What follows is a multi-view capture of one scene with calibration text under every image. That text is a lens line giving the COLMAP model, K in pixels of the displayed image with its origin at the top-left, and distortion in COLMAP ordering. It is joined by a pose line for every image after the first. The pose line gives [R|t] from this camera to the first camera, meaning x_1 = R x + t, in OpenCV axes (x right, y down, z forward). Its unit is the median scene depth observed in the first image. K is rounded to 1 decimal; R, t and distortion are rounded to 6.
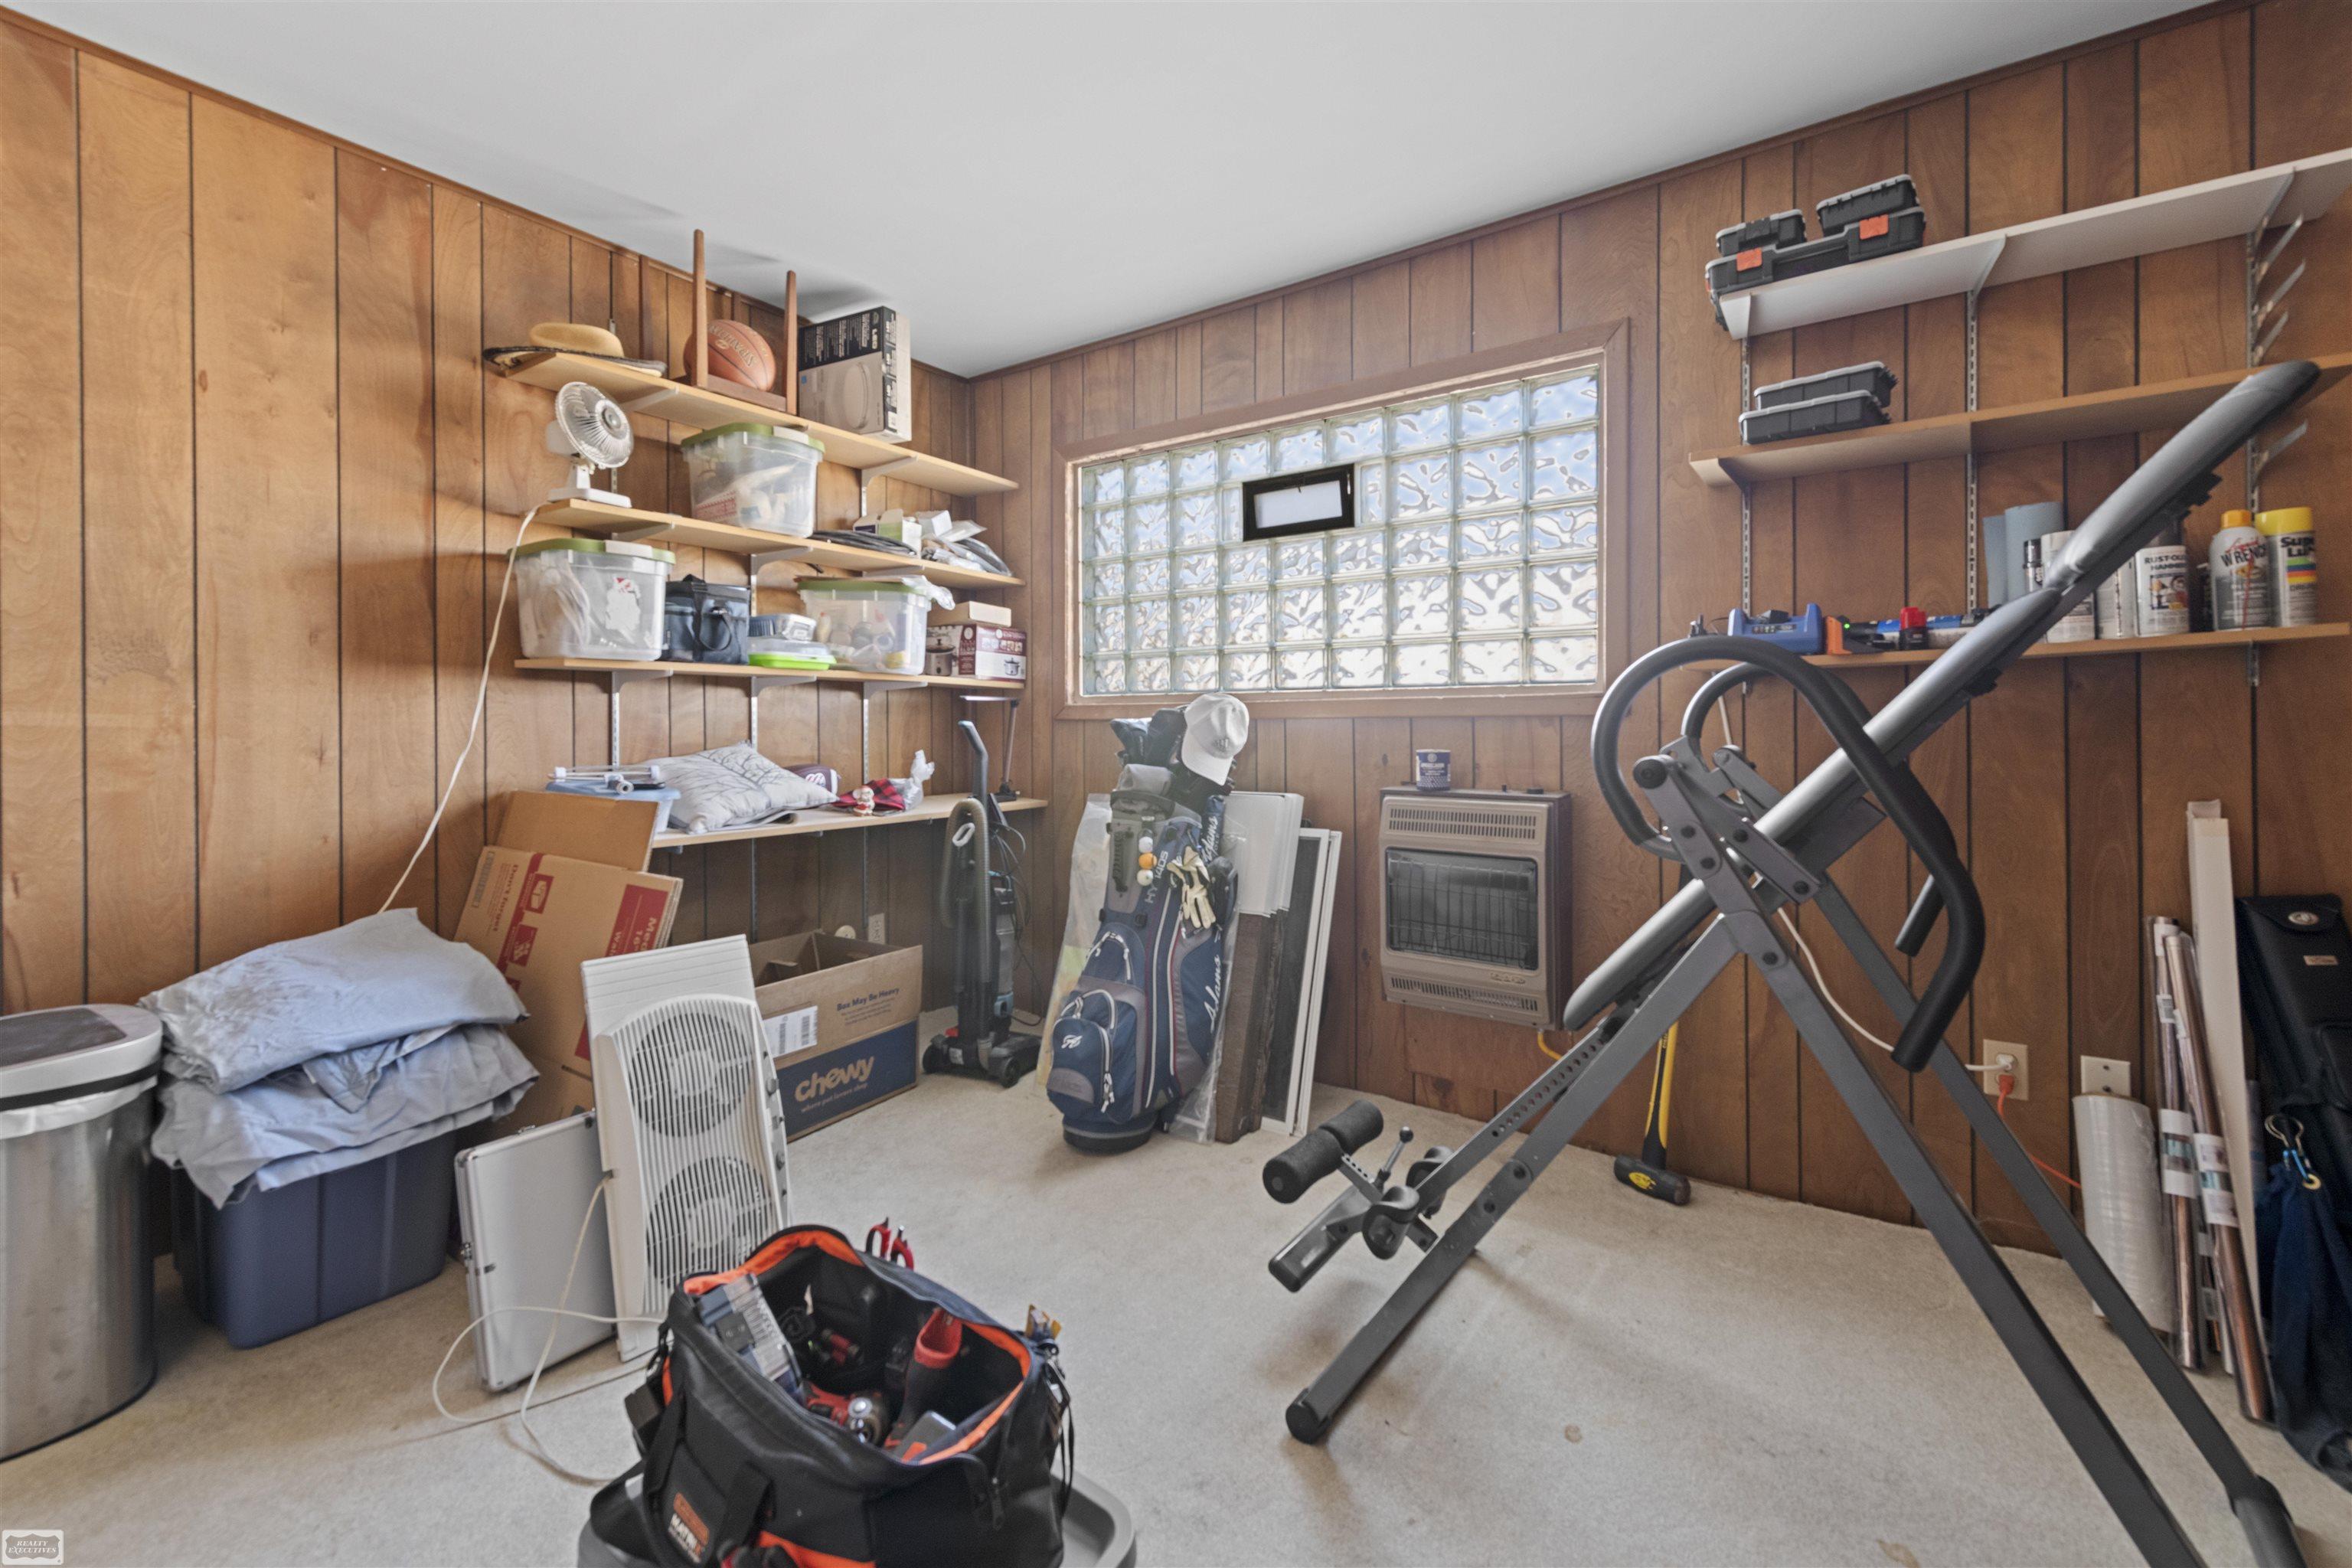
lens RADIAL K [[954.1, 0, 1186.3], [0, 954.1, 722.7], [0, 0, 1]] dist [0.001903, -0.000066]
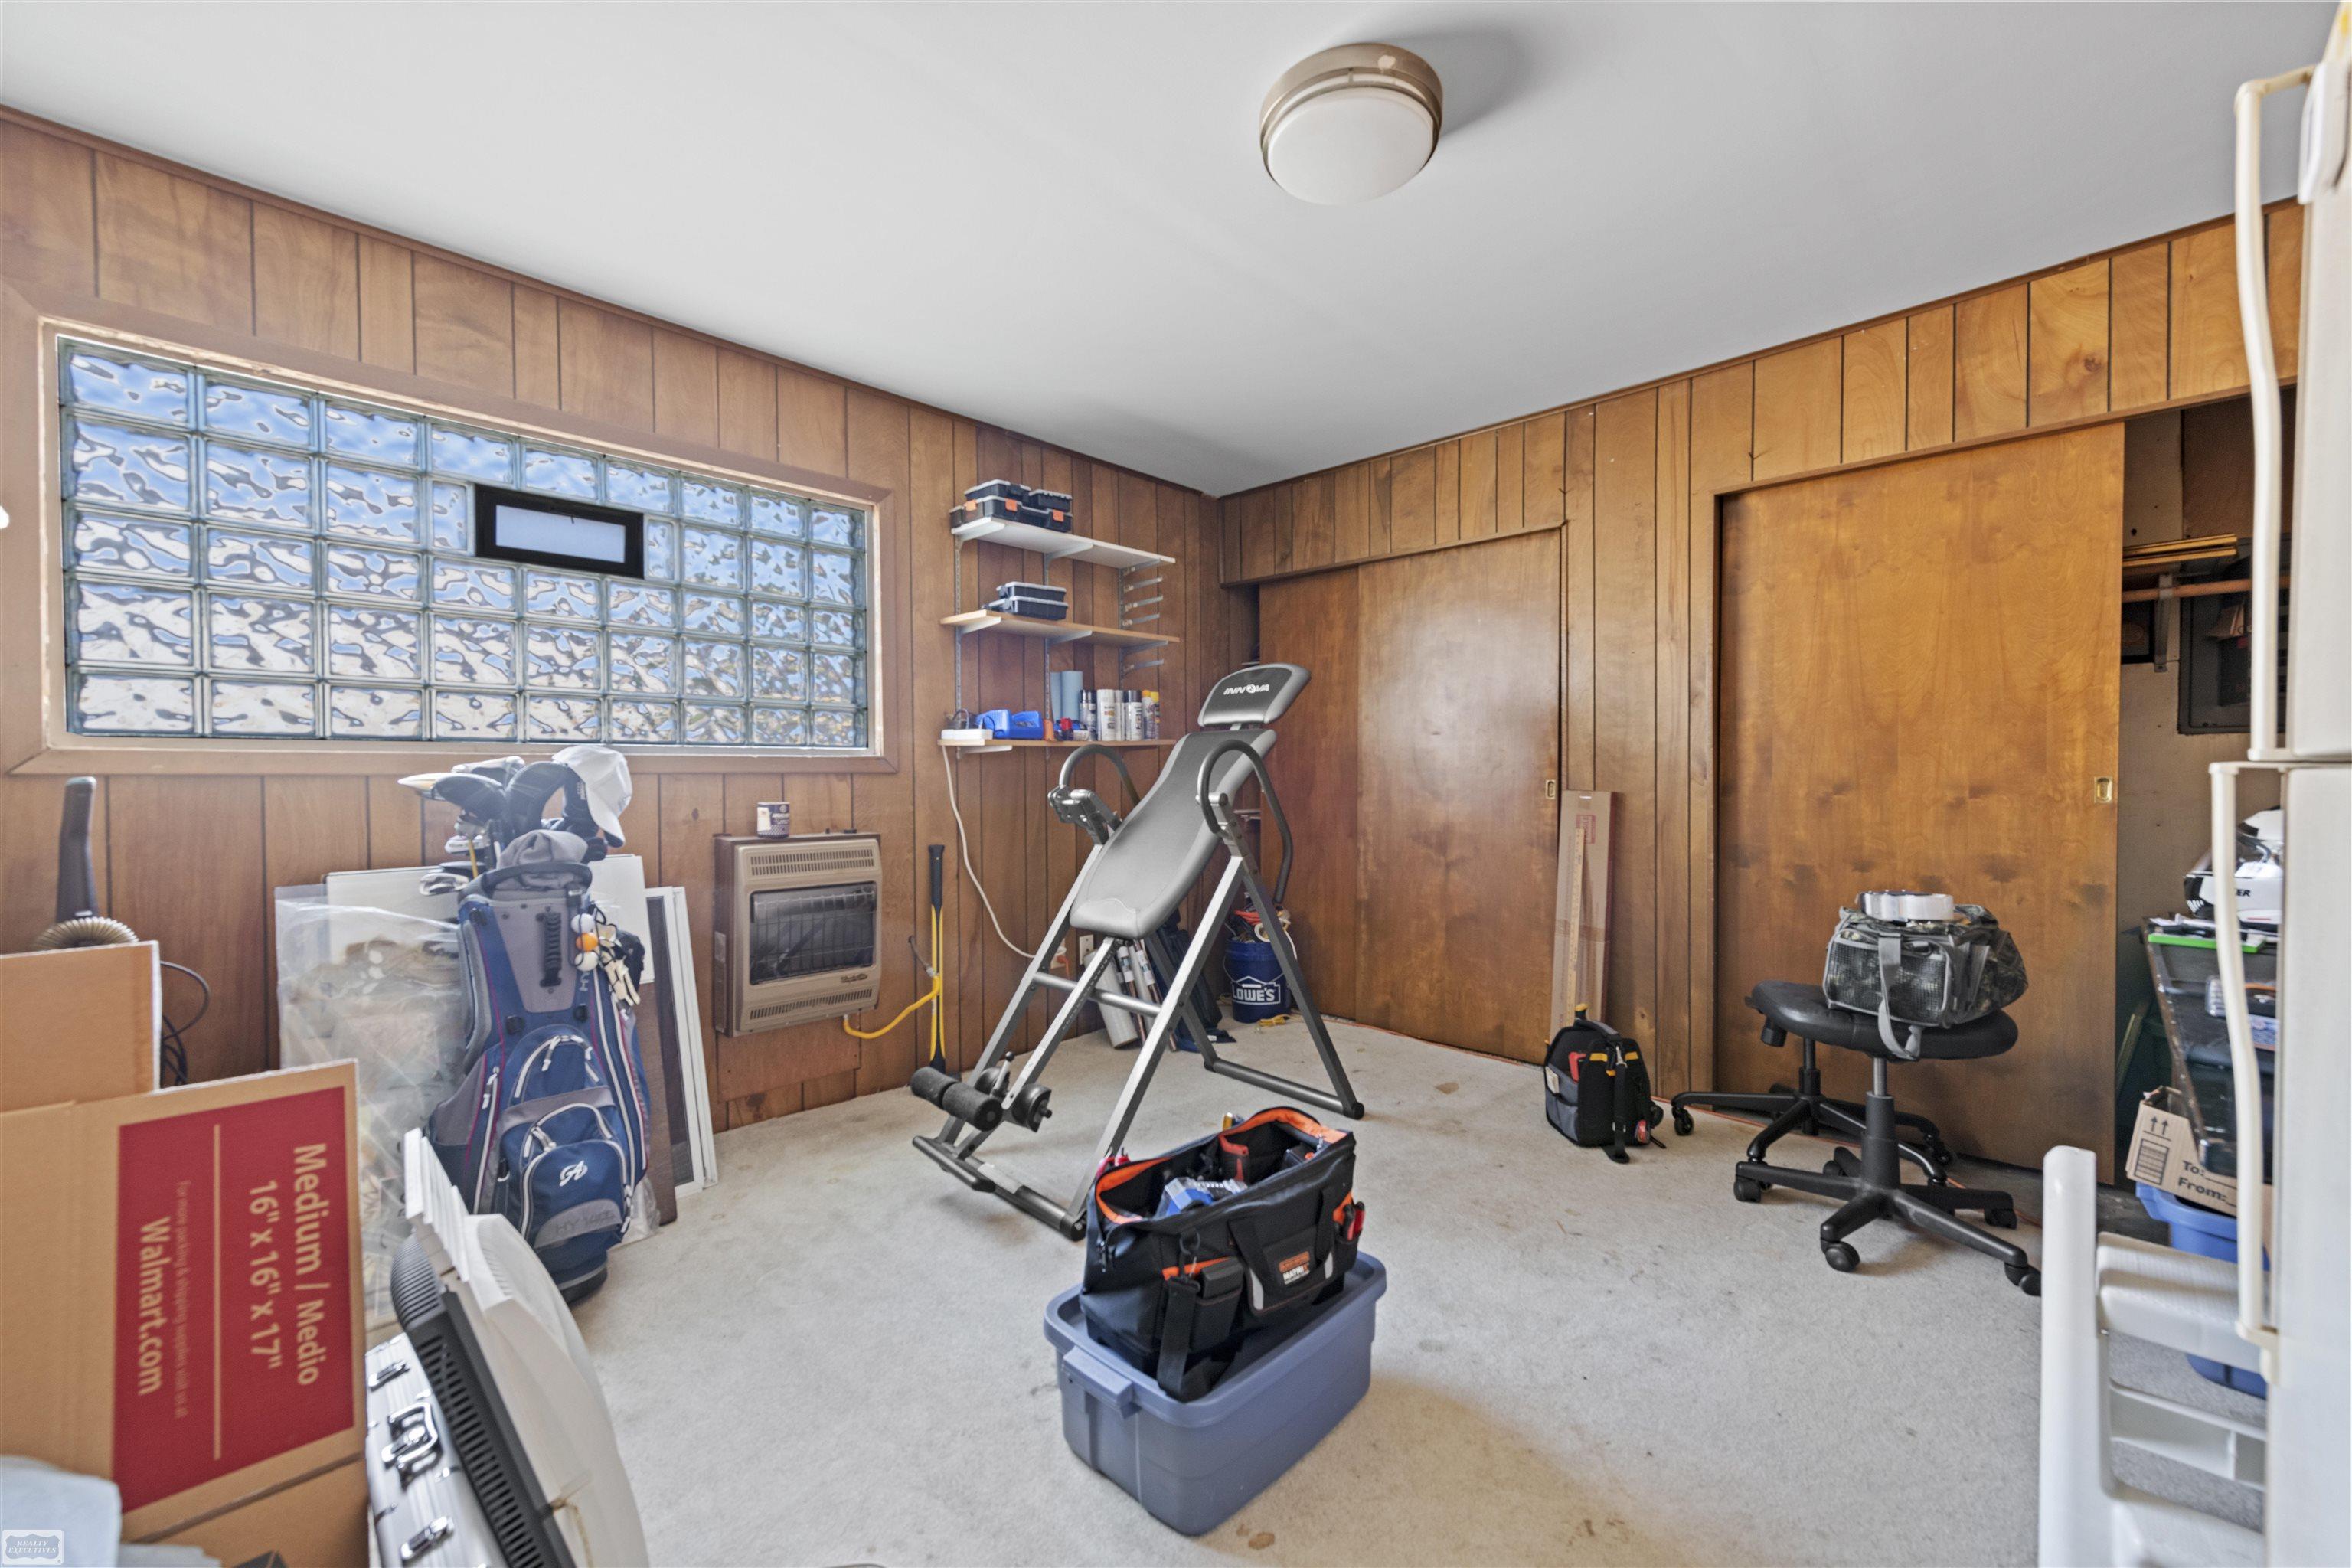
lens RADIAL K [[943.9, 0, 1179.3], [0, 943.9, 778.7], [0, 0, 1]] dist [0.012708, -0.000460]
pose [[0.152881, -0.001077, 0.988244, -0.734616], [0.004030, 0.999992, 0.000466, 0.001635], [-0.988236, 0.003912, 0.152884, 0.322204]]
